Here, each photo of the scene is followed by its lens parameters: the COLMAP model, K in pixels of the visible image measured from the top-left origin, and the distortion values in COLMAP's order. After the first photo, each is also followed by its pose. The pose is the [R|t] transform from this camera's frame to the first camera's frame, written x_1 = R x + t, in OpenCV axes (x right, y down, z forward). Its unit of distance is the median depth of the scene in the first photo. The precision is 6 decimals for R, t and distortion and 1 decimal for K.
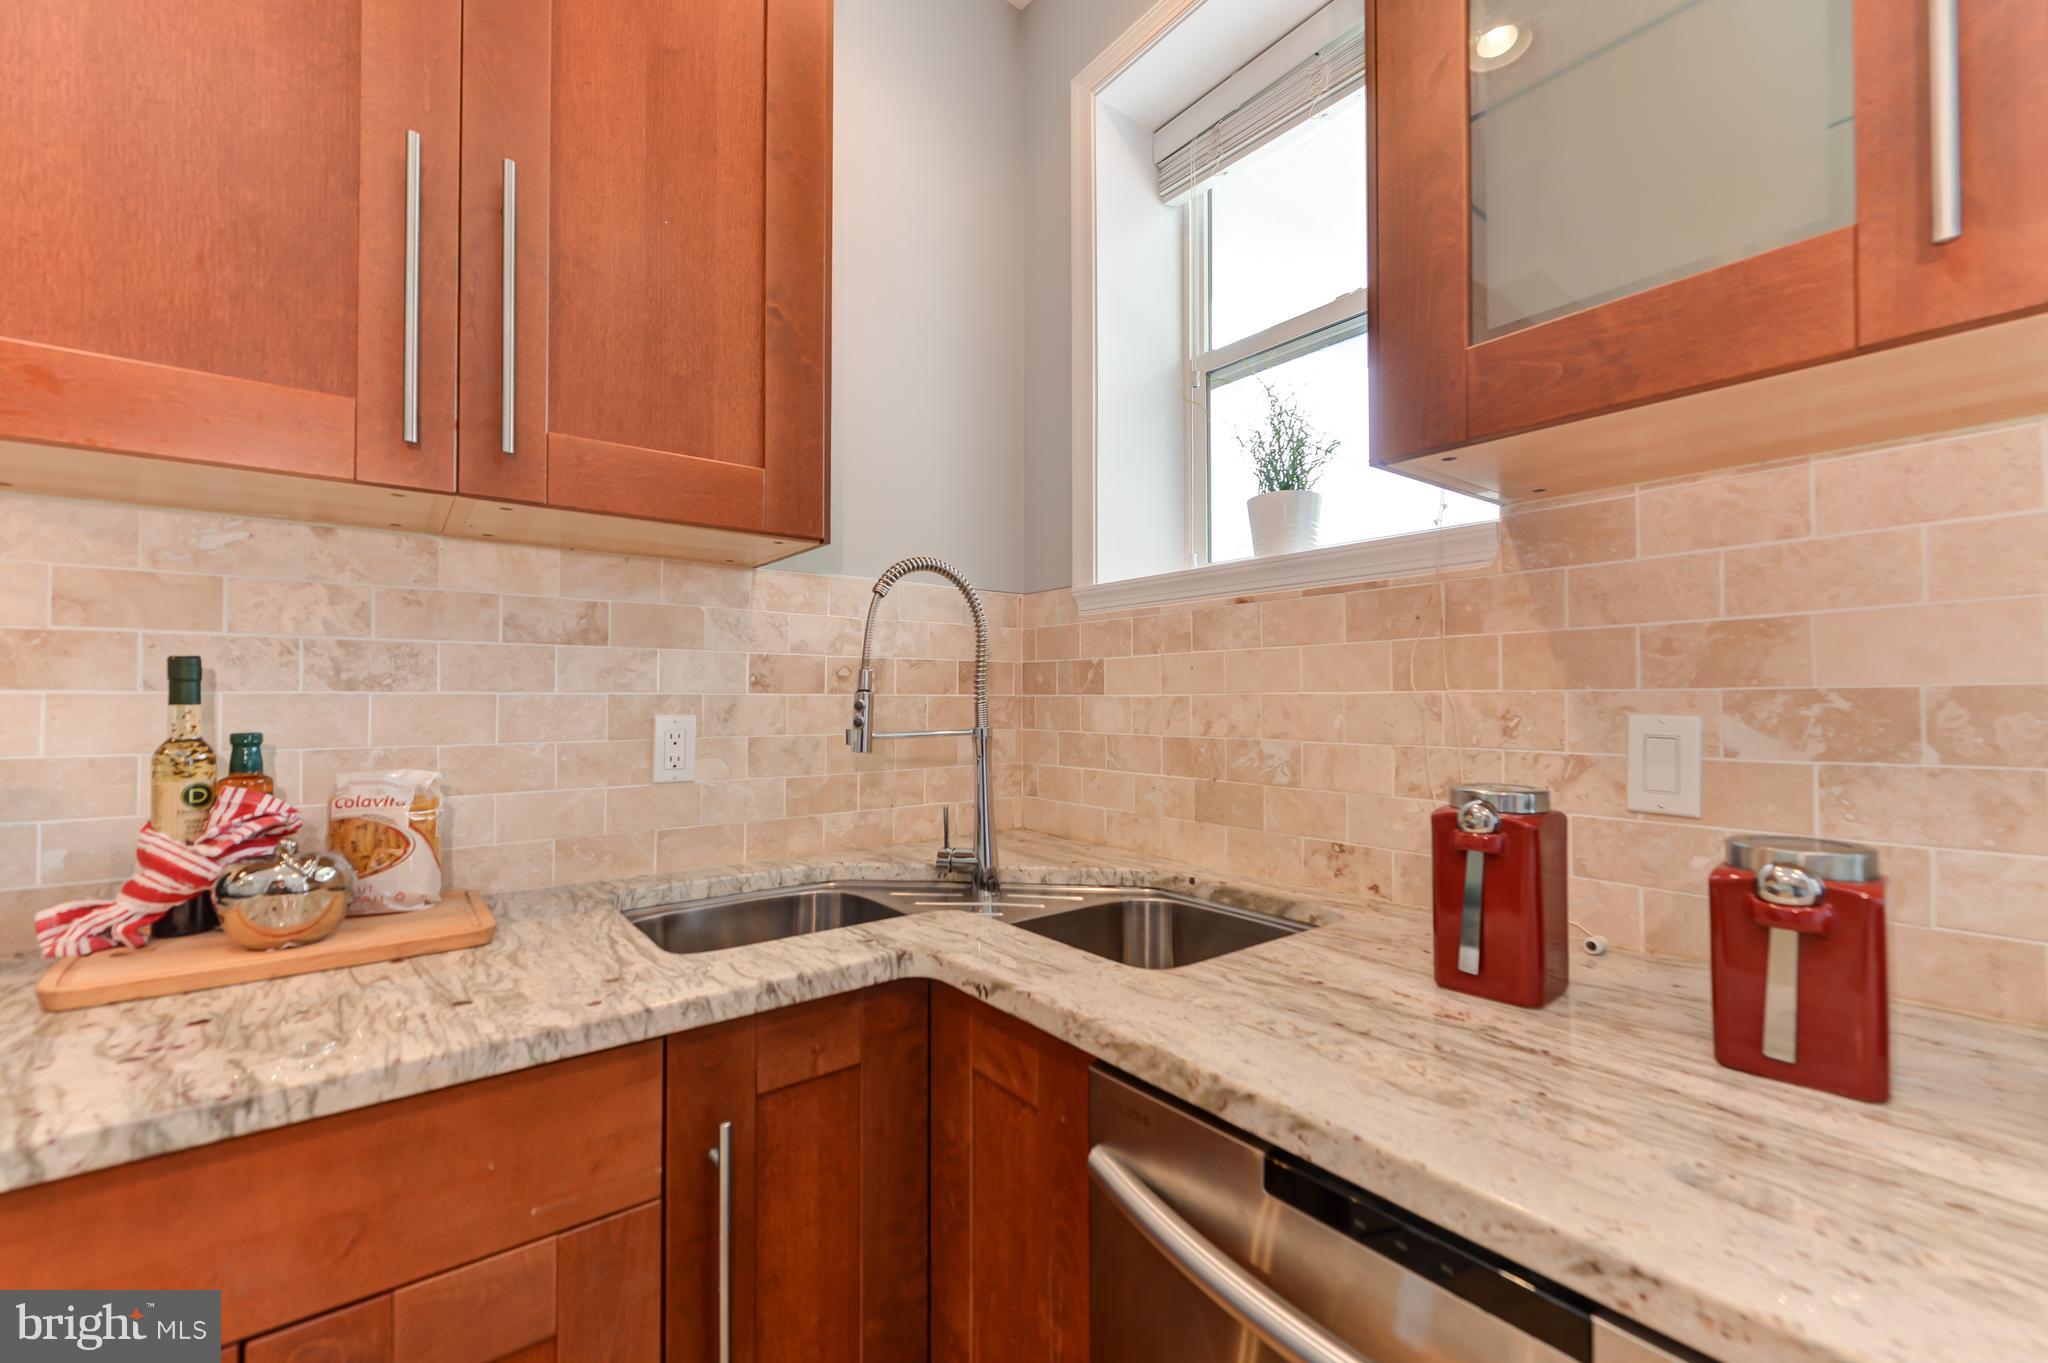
lens RADIAL K [[836.4, 0, 1048.2], [0, 836.4, 686.6], [0, 0, 1]] dist [0.000345, -0.000135]
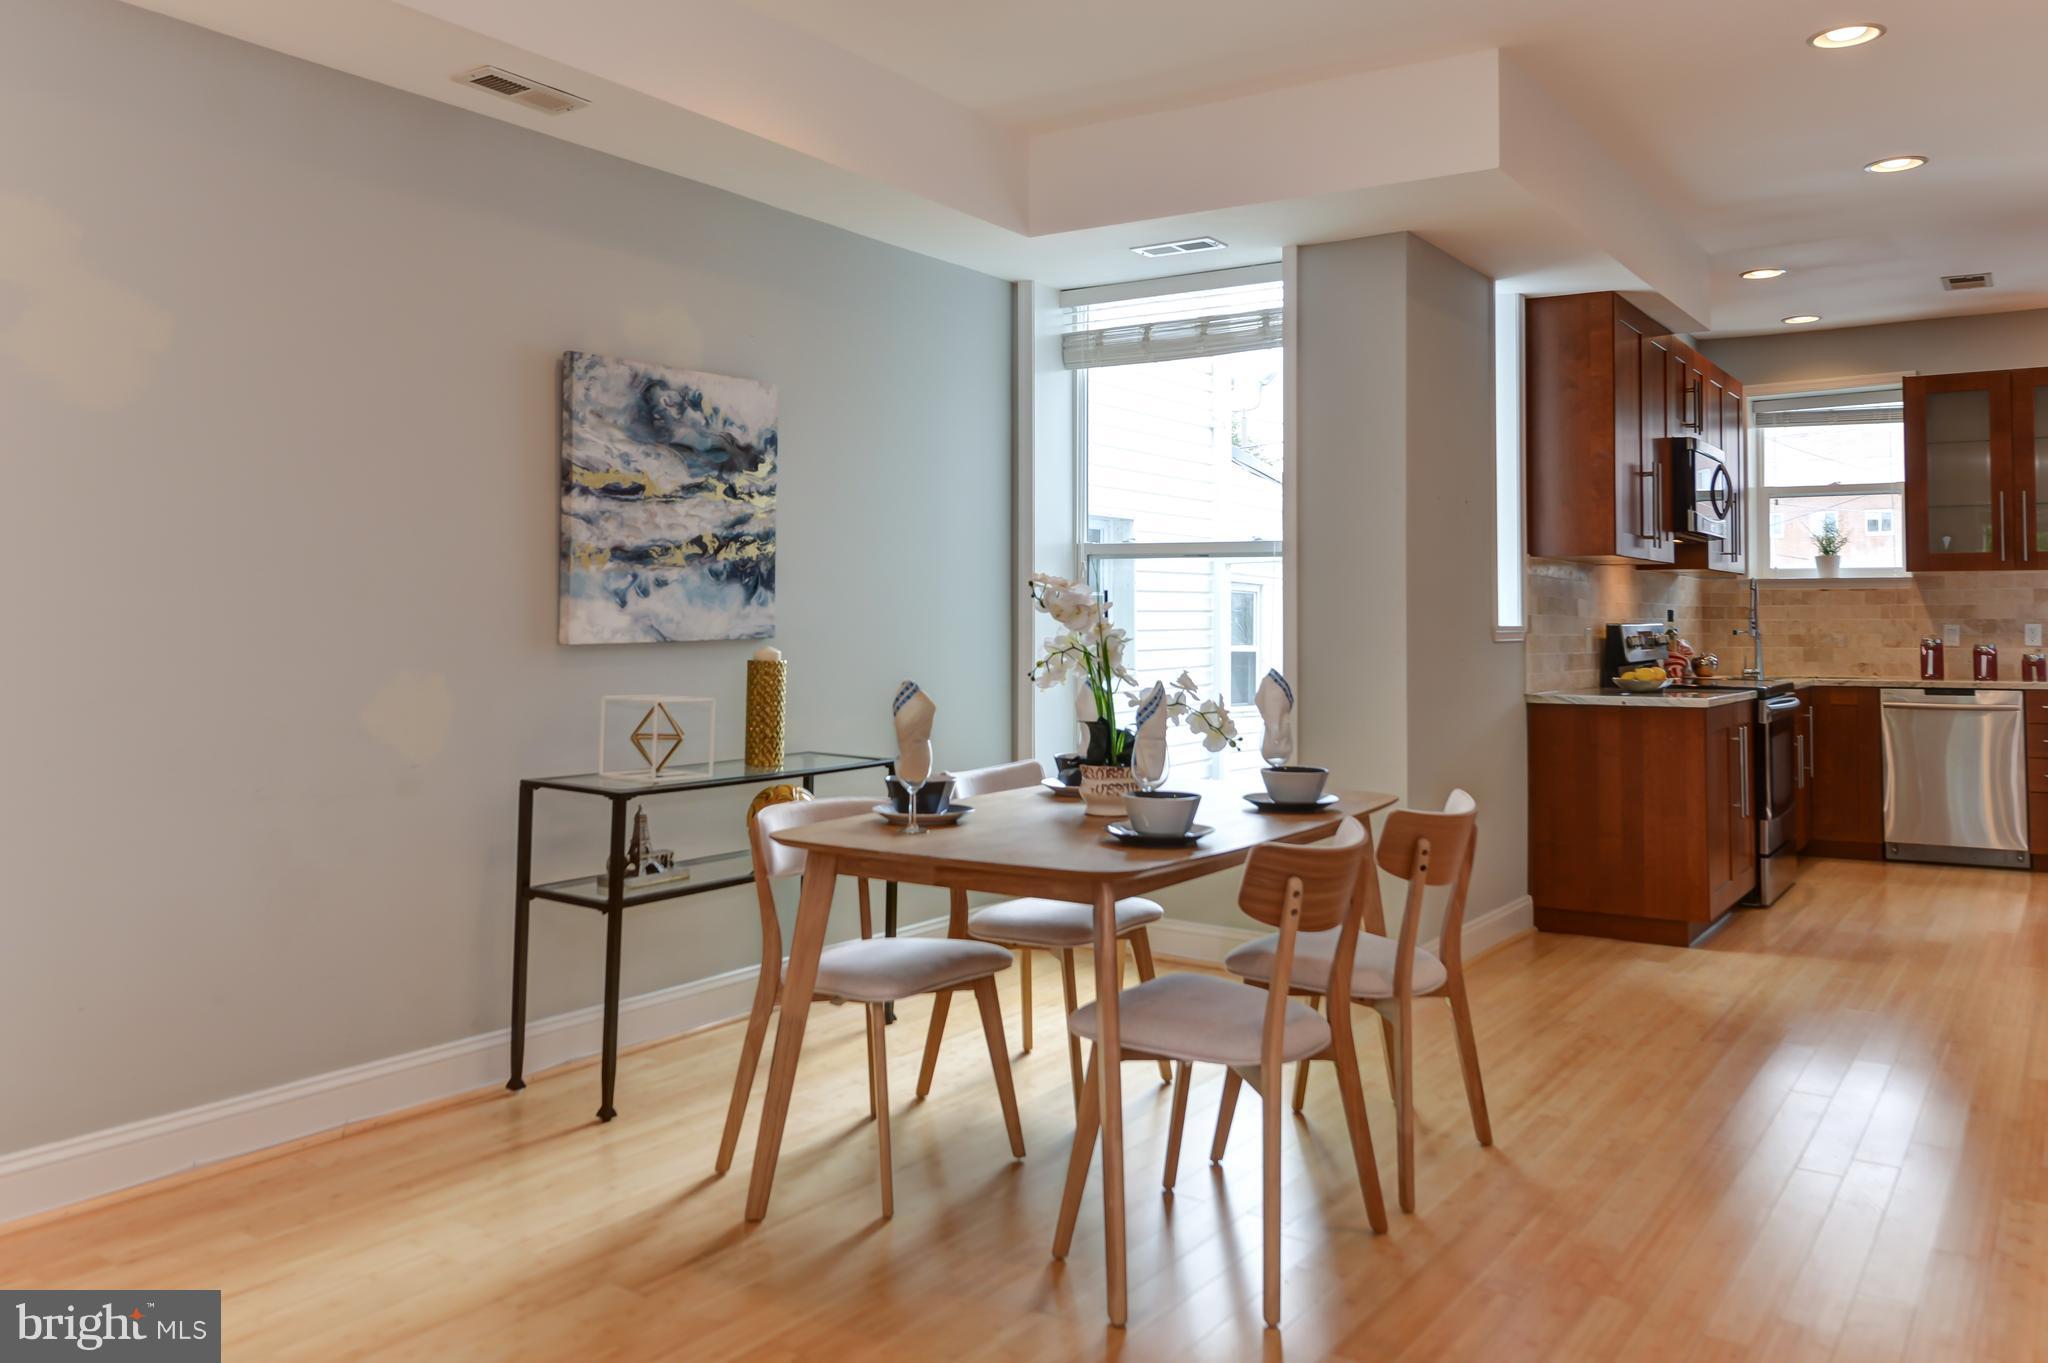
lens RADIAL K [[1564.3, 0, 1021.6], [0, 1564.3, 558.7], [0, 0, 1]] dist [-0.000647, -0.001989]
pose [[0.954639, 0.013868, 0.297443, -6.363486], [-0.006242, 0.999627, -0.026573, -0.064716], [-0.297701, 0.023511, 0.954370, -5.396339]]
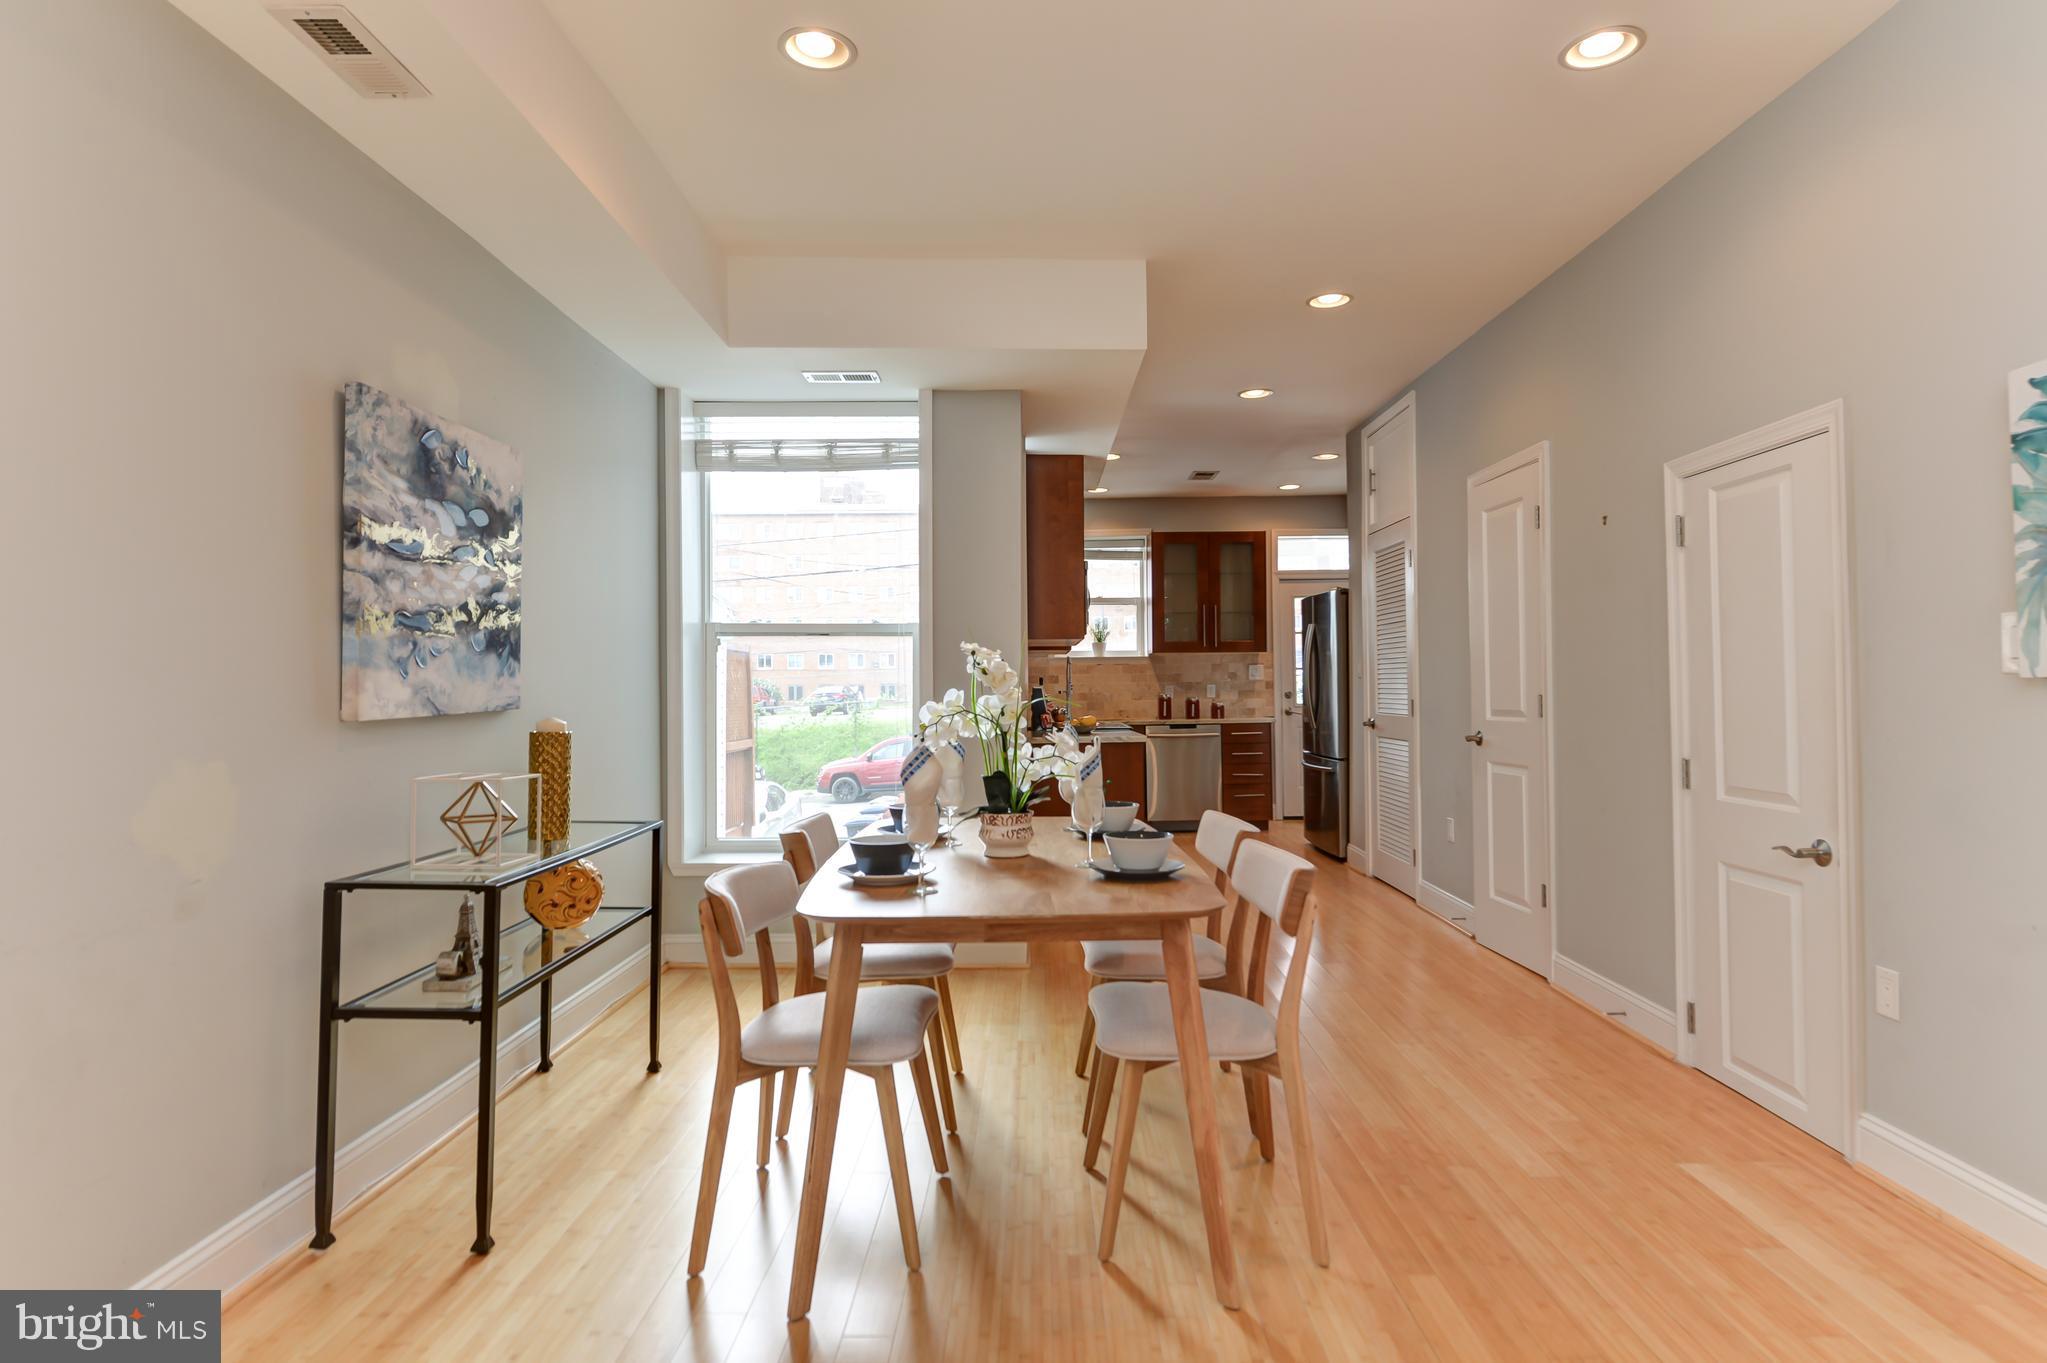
lens RADIAL K [[1082.1, 0, 1036.4], [0, 1082.1, 671.2], [0, 0, 1]] dist [0.000392, -0.000210]
pose [[0.614455, 0.004680, 0.788938, -7.287872], [-0.001223, 0.999987, -0.004979, -0.044299], [-0.788951, 0.002095, 0.614452, -3.832437]]
